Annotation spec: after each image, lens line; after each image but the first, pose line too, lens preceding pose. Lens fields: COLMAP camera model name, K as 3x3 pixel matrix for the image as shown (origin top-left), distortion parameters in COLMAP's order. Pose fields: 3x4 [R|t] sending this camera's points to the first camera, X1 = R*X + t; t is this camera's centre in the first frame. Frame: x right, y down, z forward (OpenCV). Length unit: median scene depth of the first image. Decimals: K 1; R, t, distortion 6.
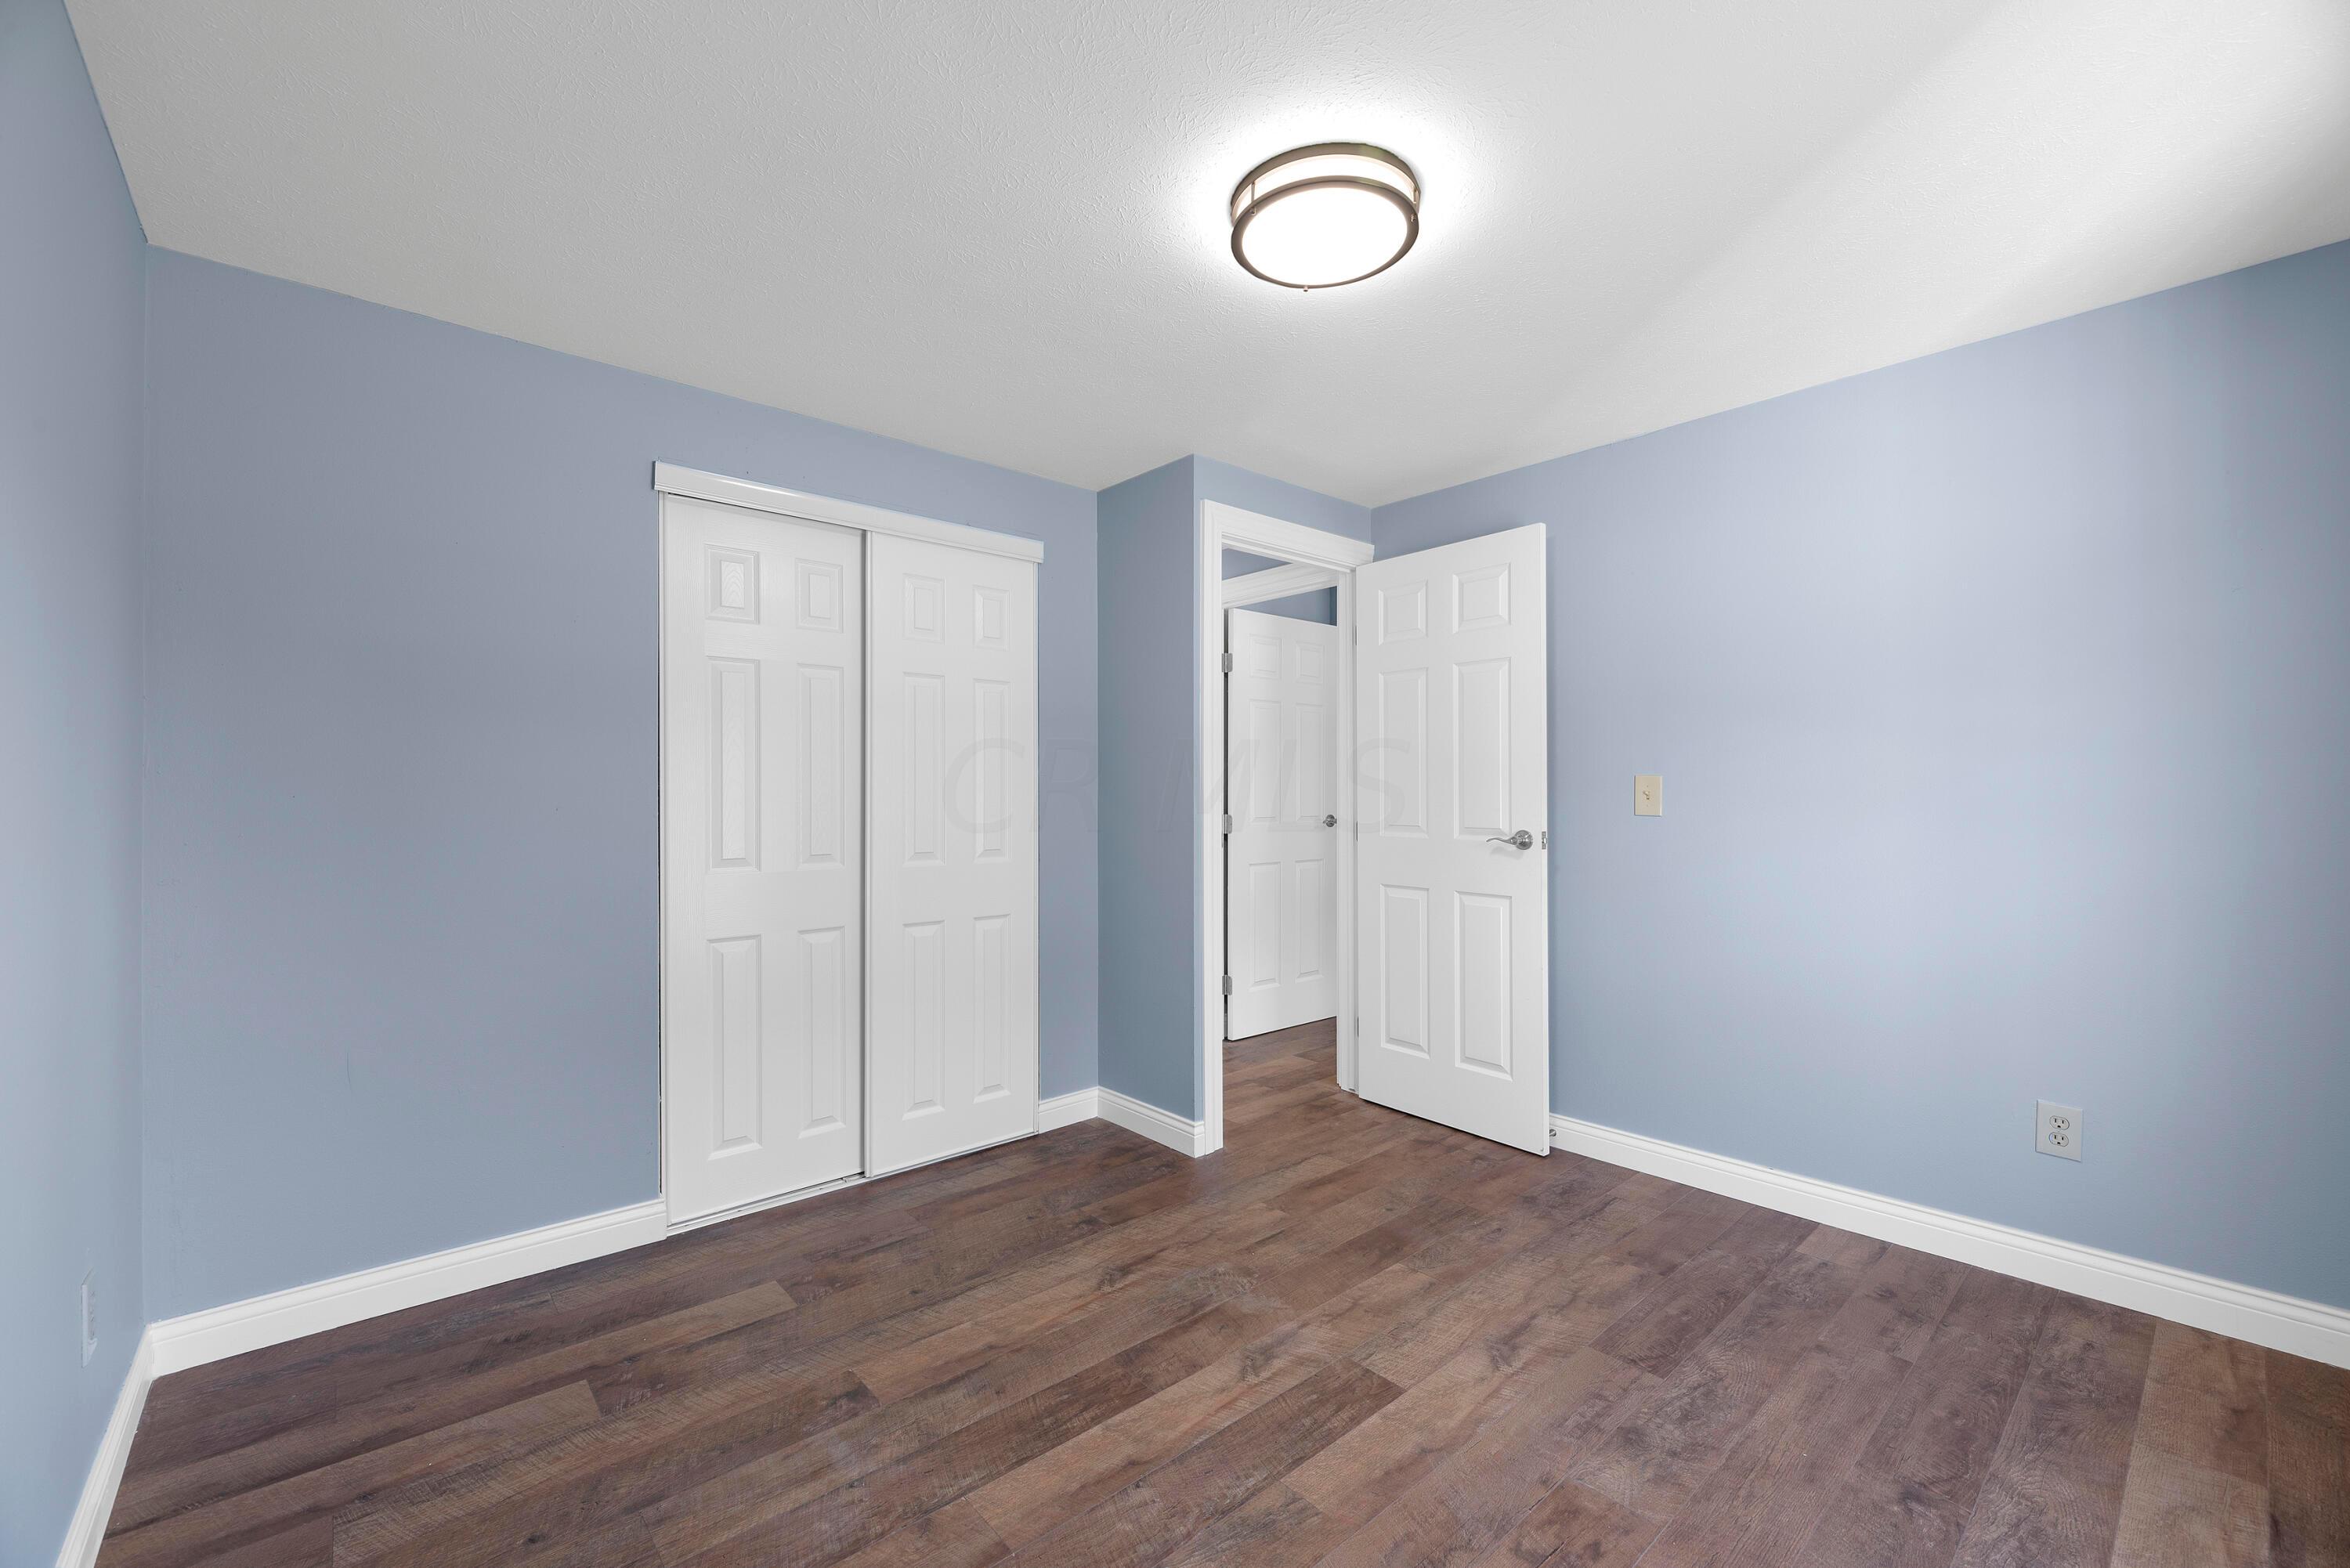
lens RADIAL K [[959.0, 0, 1179.9], [0, 959.0, 785.2], [0, 0, 1]] dist [-0.008202, 0.000503]
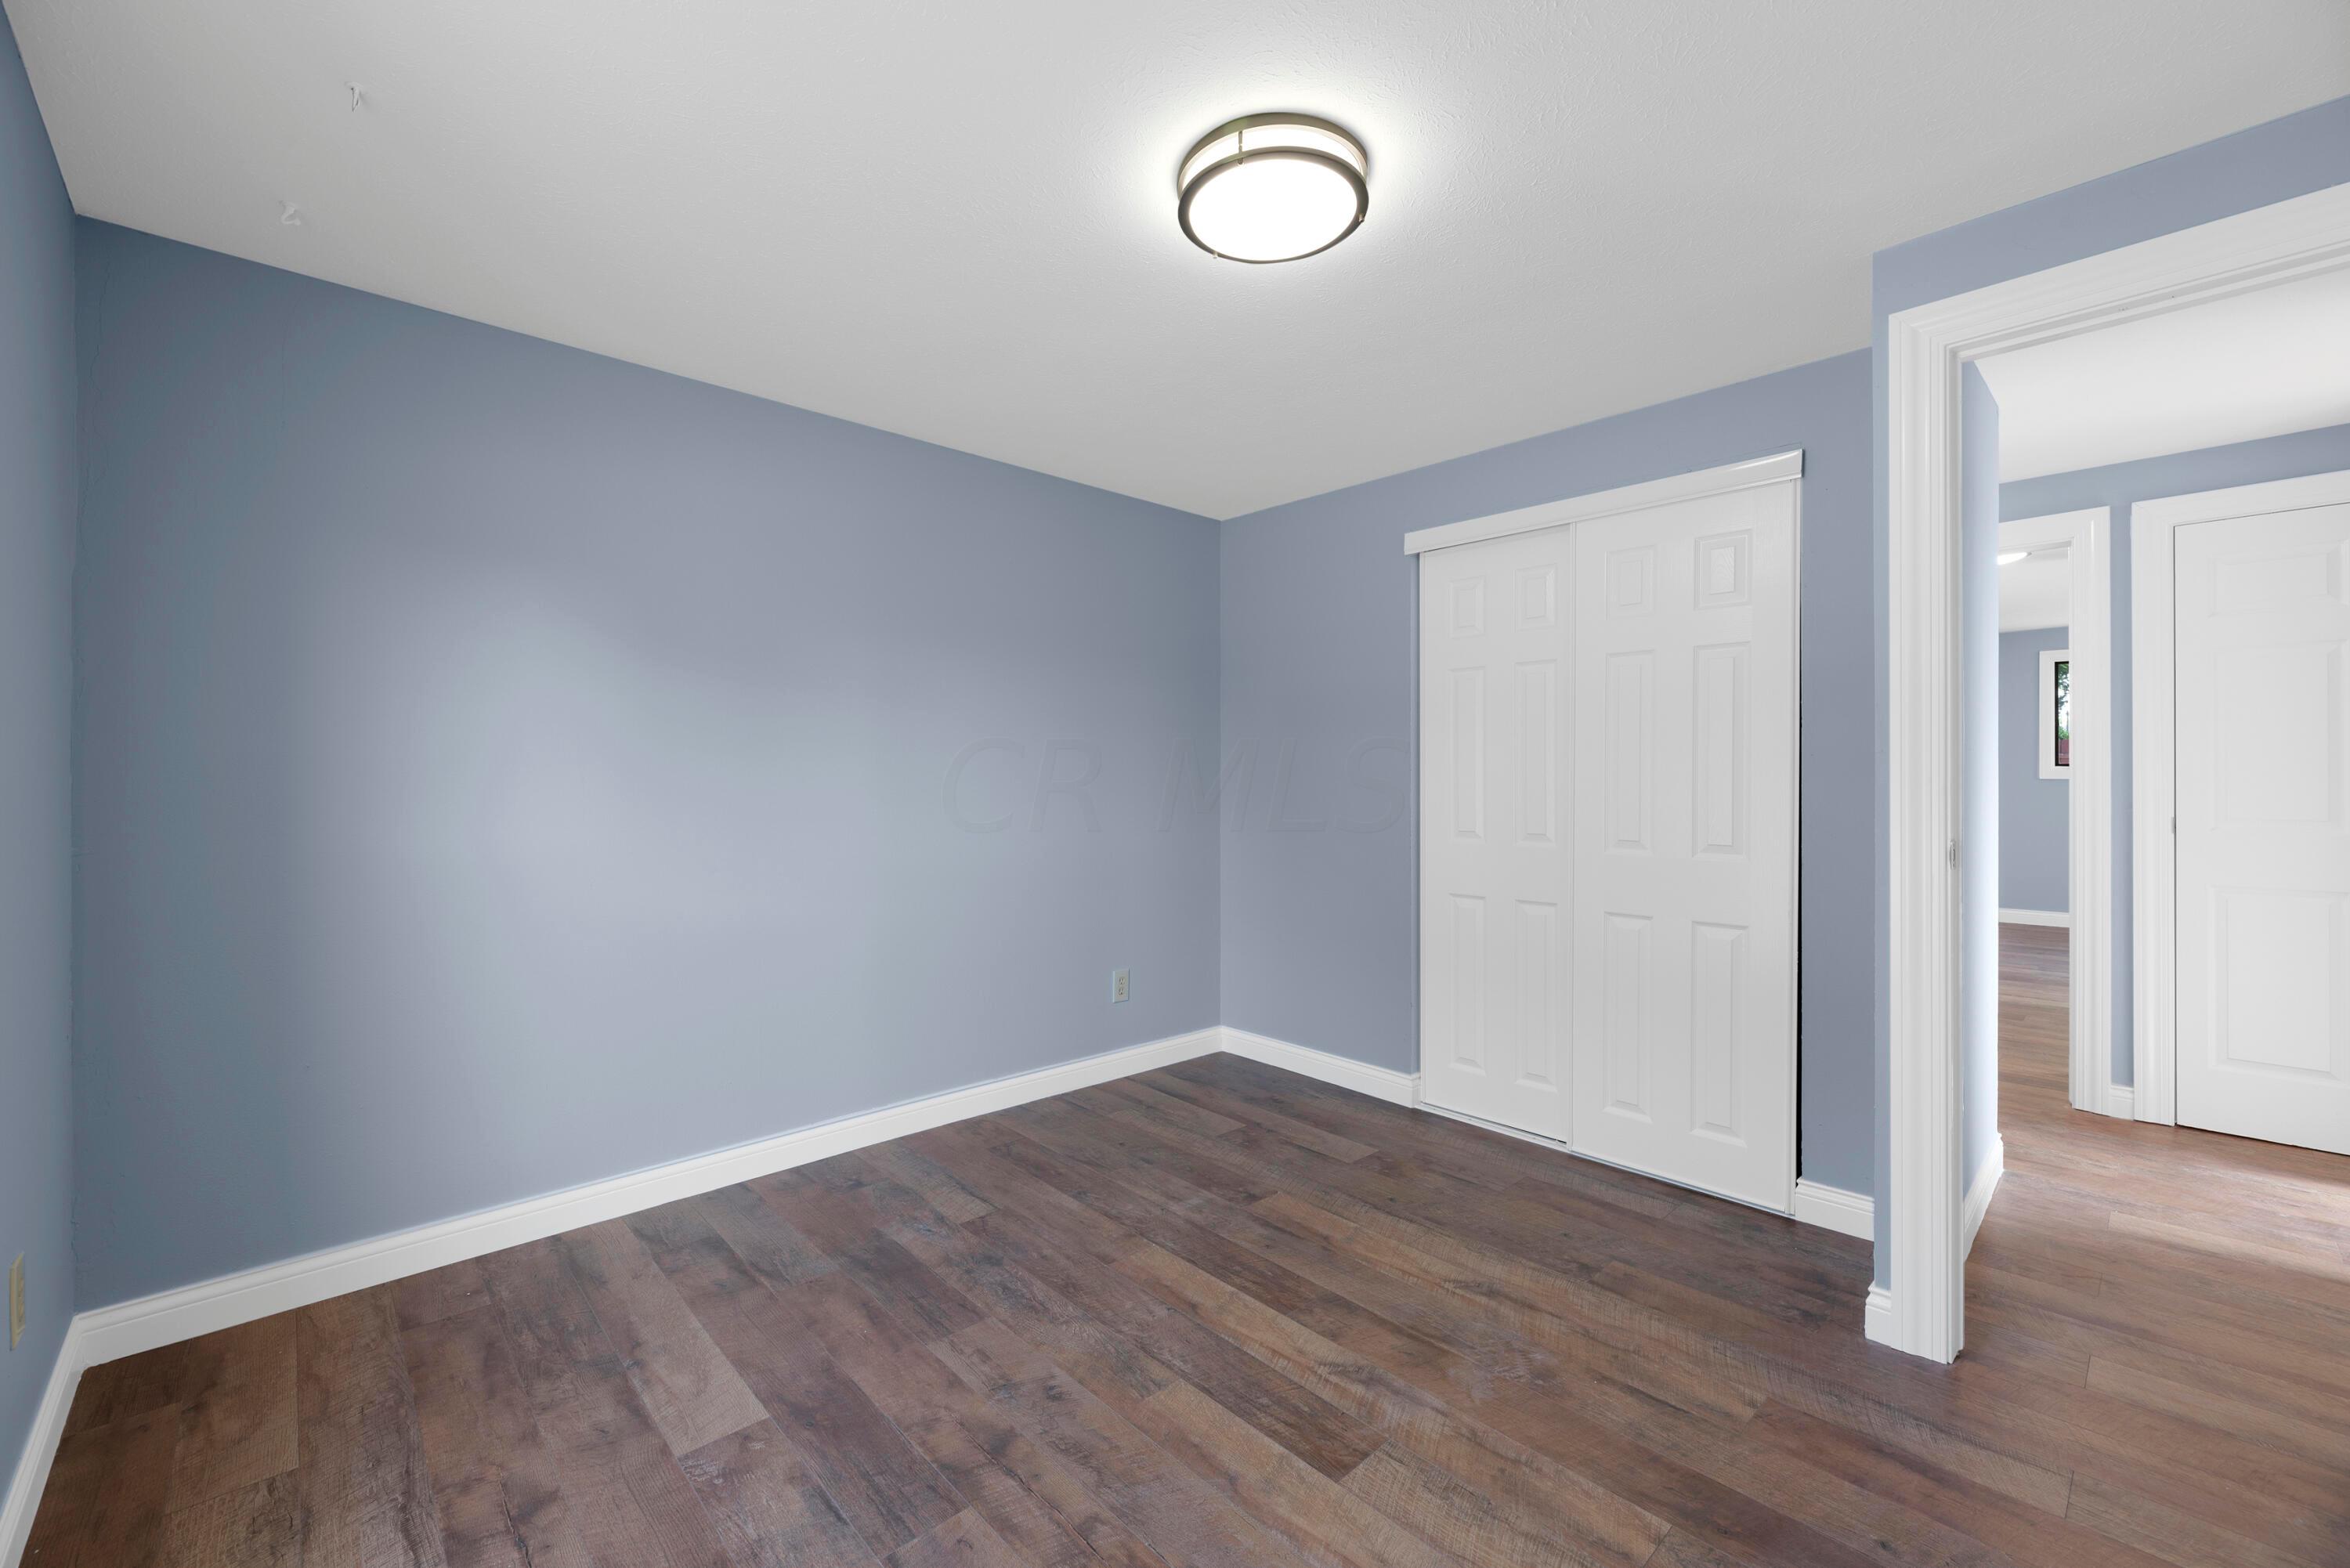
lens RADIAL K [[959.0, 0, 1149.6], [0, 959.0, 781.2], [0, 0, 1]] dist [-0.008202, 0.000503]
pose [[0.010790, 0.008478, -0.999906, 0.965230], [0.004104, 0.999955, 0.008523, 0.000228], [0.999933, -0.004195, 0.010755, 0.737602]]
